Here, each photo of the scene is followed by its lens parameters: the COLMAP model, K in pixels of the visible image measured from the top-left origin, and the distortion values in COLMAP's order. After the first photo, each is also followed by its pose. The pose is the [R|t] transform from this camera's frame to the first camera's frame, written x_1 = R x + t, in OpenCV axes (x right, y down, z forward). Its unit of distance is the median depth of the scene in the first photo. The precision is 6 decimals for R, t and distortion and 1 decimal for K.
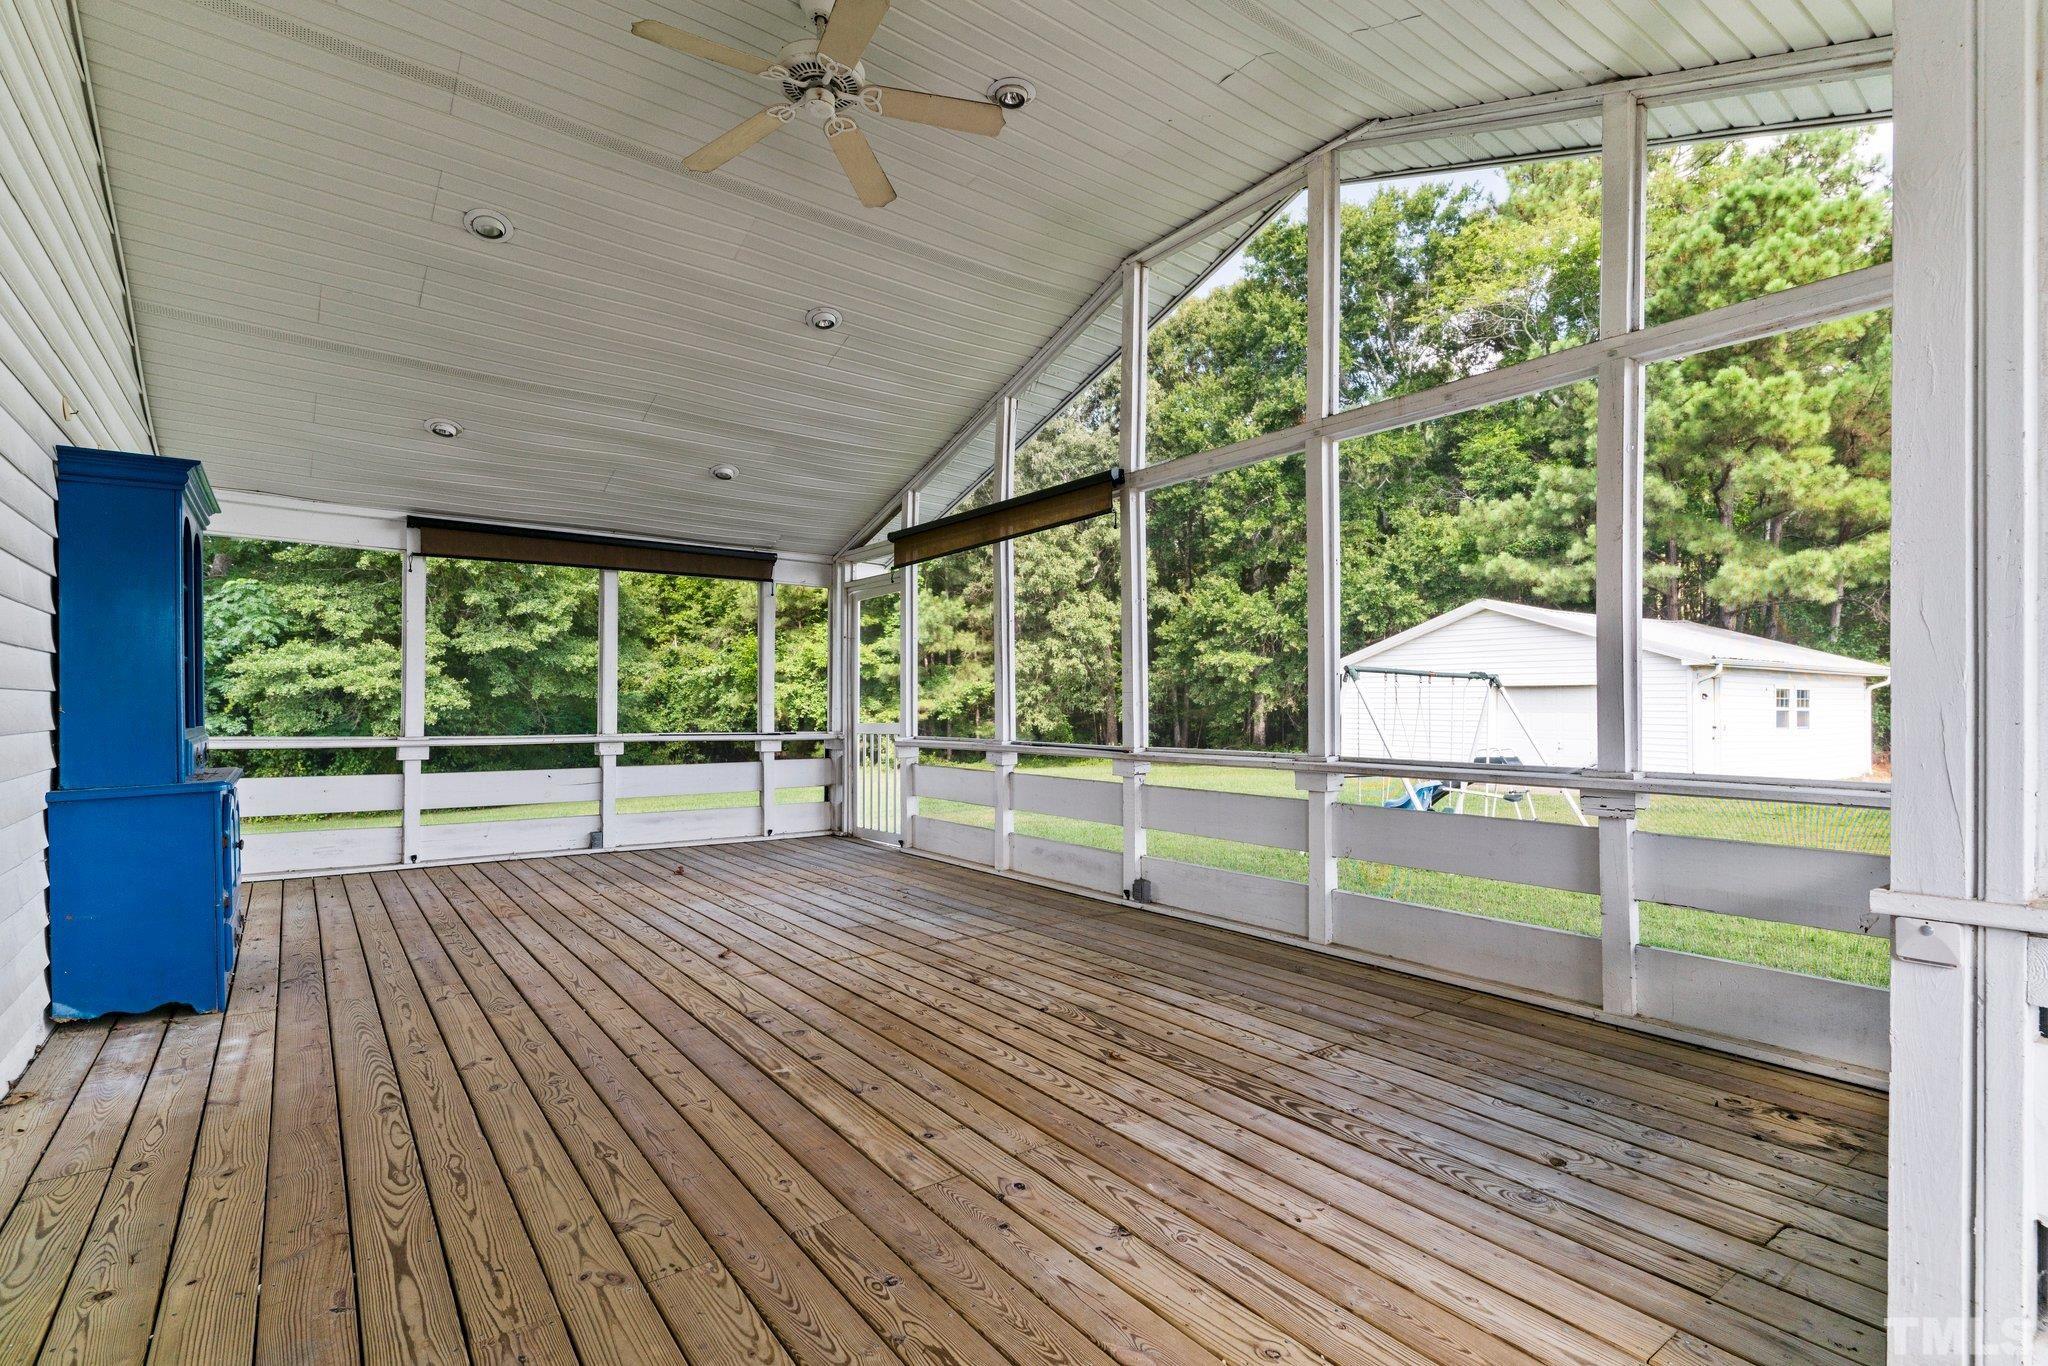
lens RADIAL K [[968.0, 0, 1027.2], [0, 968.0, 715.8], [0, 0, 1]] dist [0.002431, -0.000484]
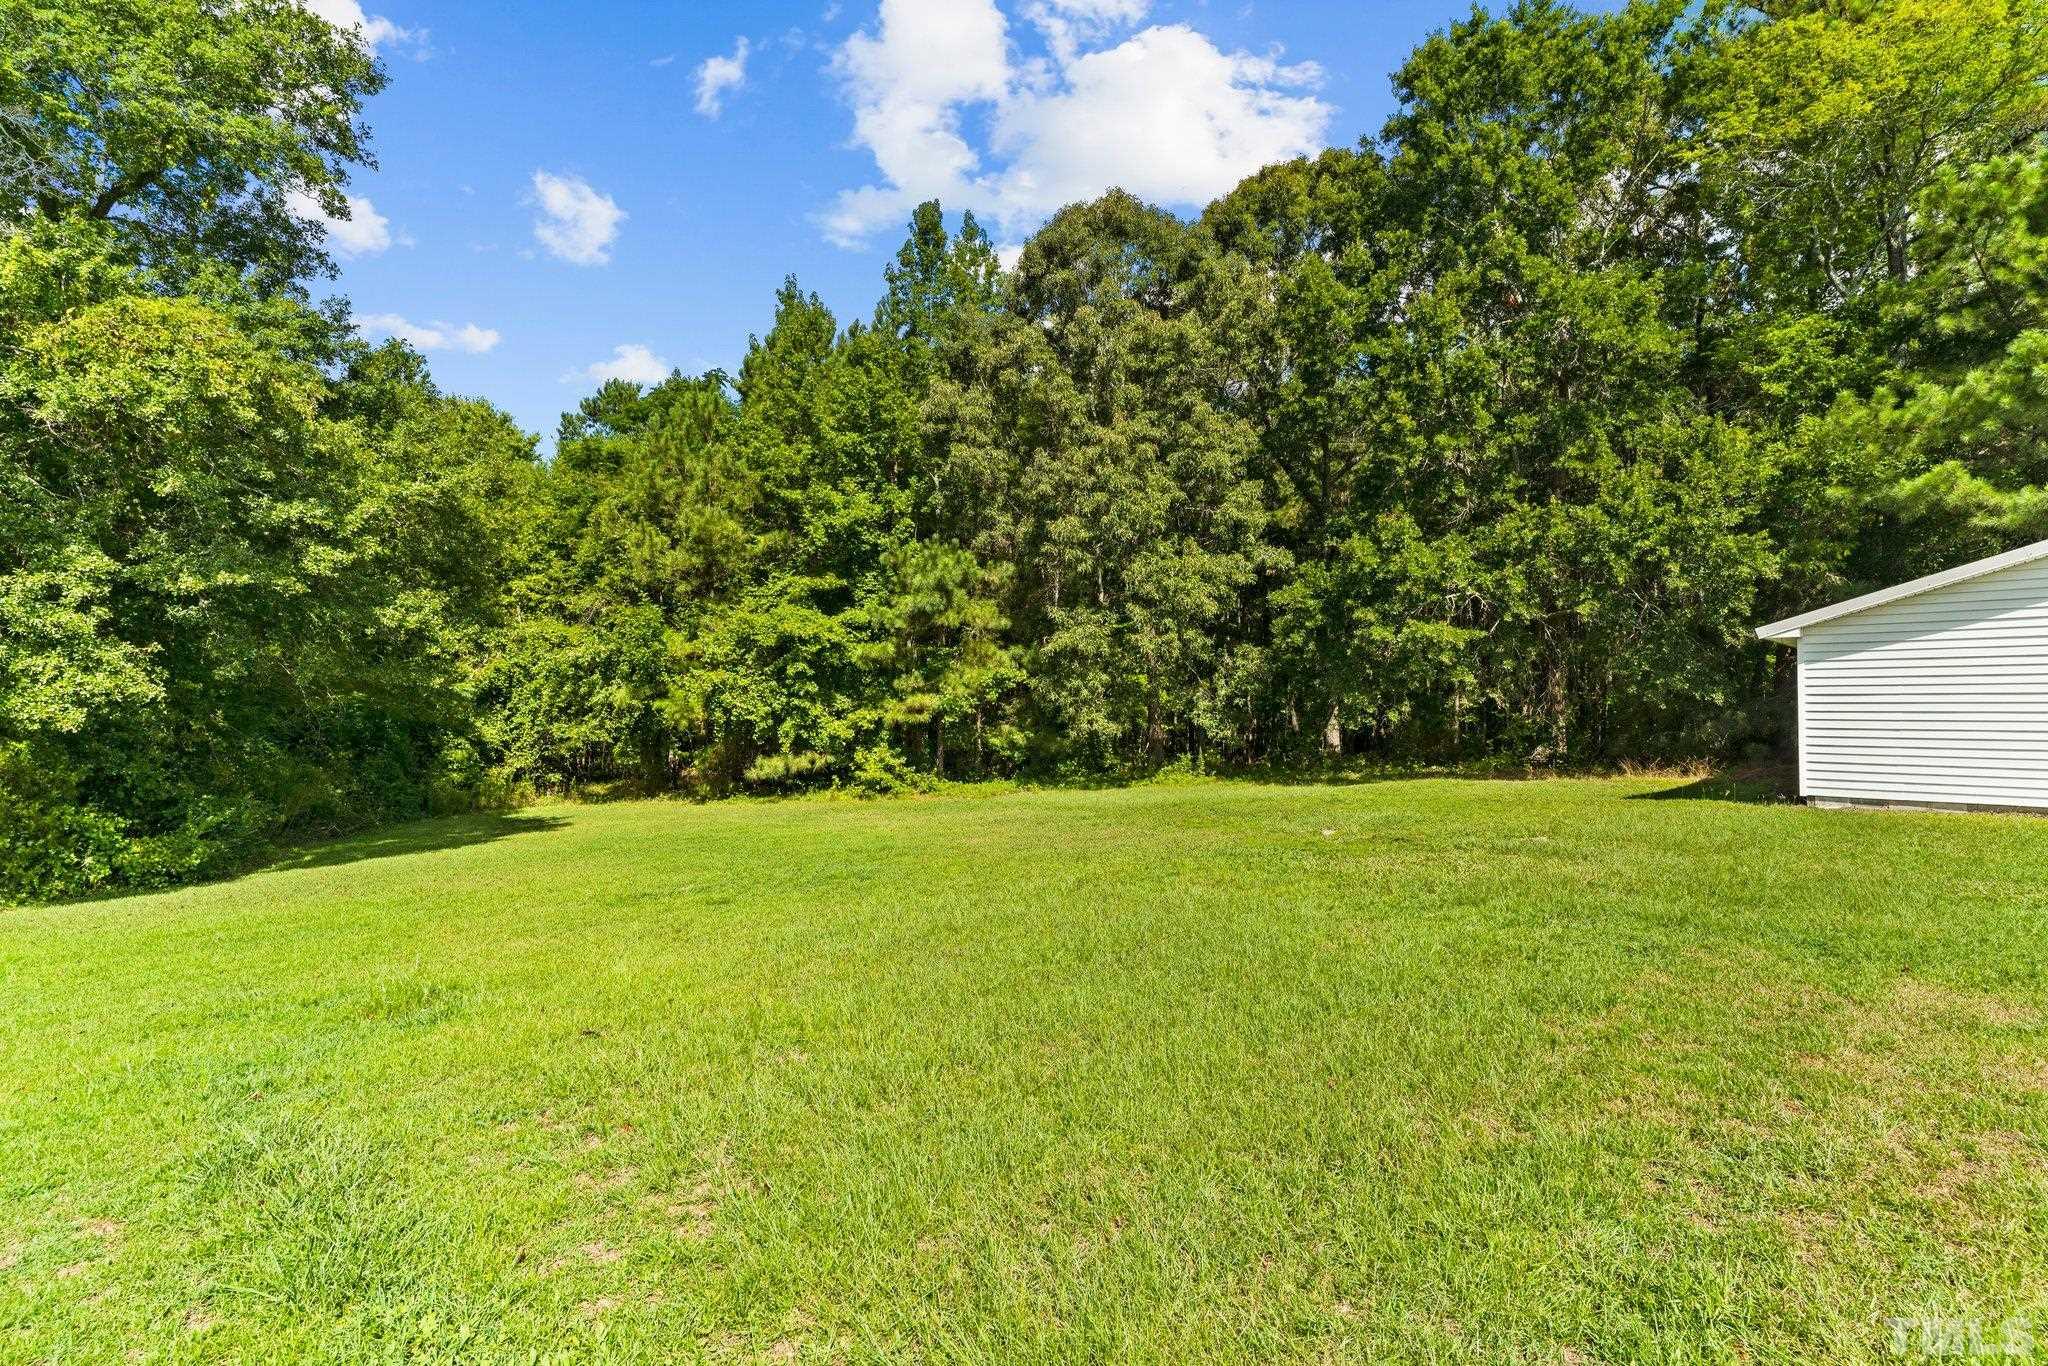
lens RADIAL K [[968.0, 0, 1024.0], [0, 968.0, 678.8], [0, 0, 1]] dist [0.002431, -0.000484]
pose [[0.984091, 0.004998, 0.177596, -0.159124], [0.003420, 0.998886, -0.047063, 0.005401], [-0.177633, 0.046922, 0.982978, 0.304287]]
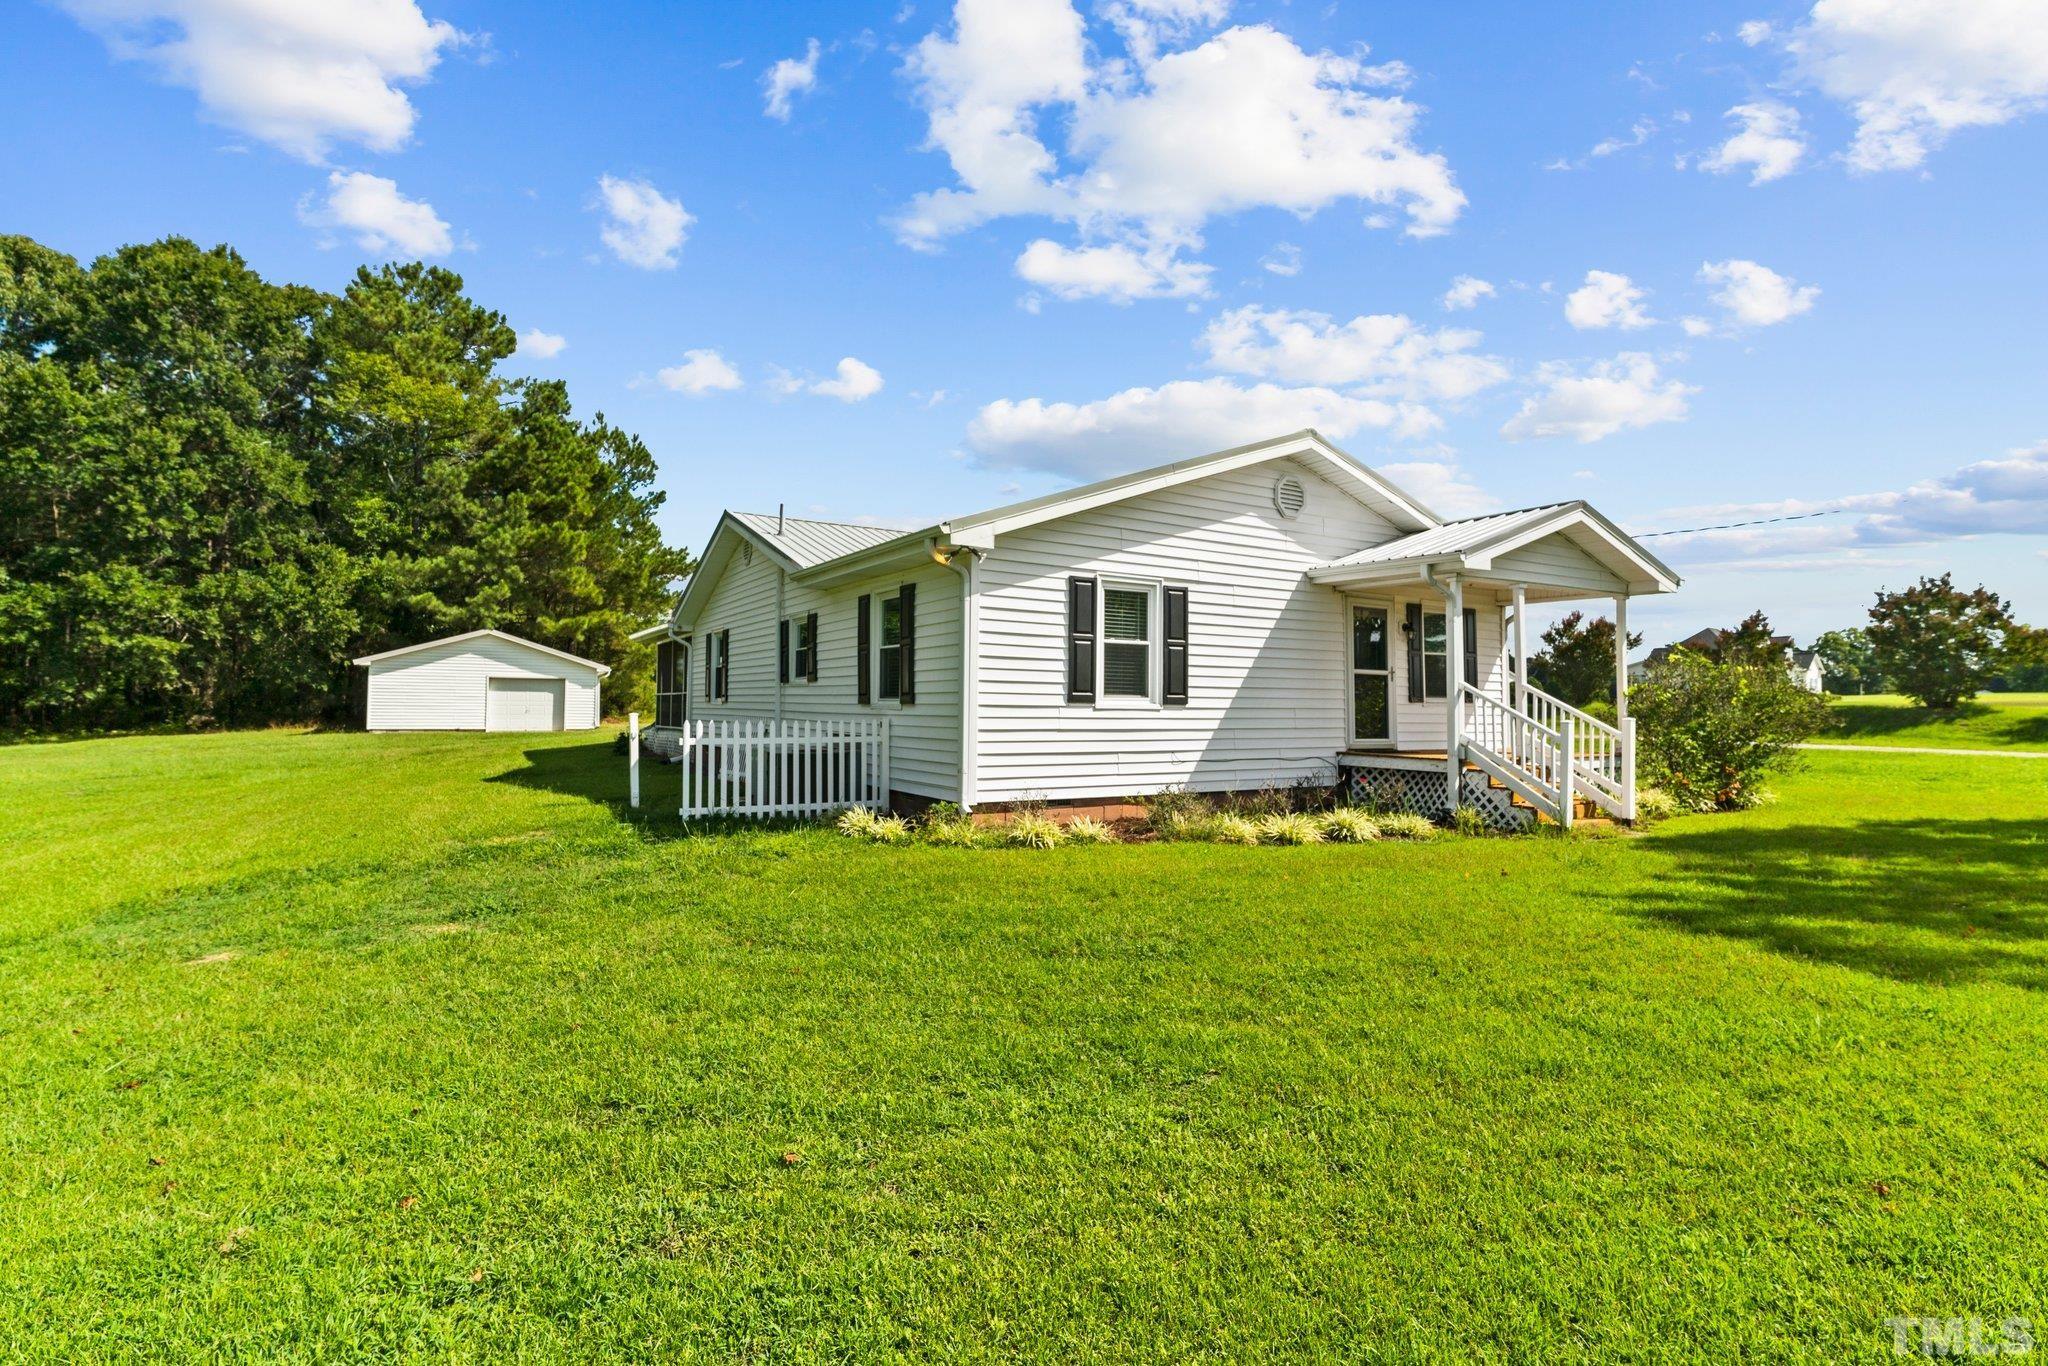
lens RADIAL K [[968.0, 0, 1024.5], [0, 968.0, 684.3], [0, 0, 1]] dist [0.002431, -0.000484]
pose [[0.095718, 0.016039, 0.995279, -0.649288], [-0.000211, 0.999870, -0.016093, 0.005570], [-0.995408, 0.001331, 0.095709, -0.083559]]
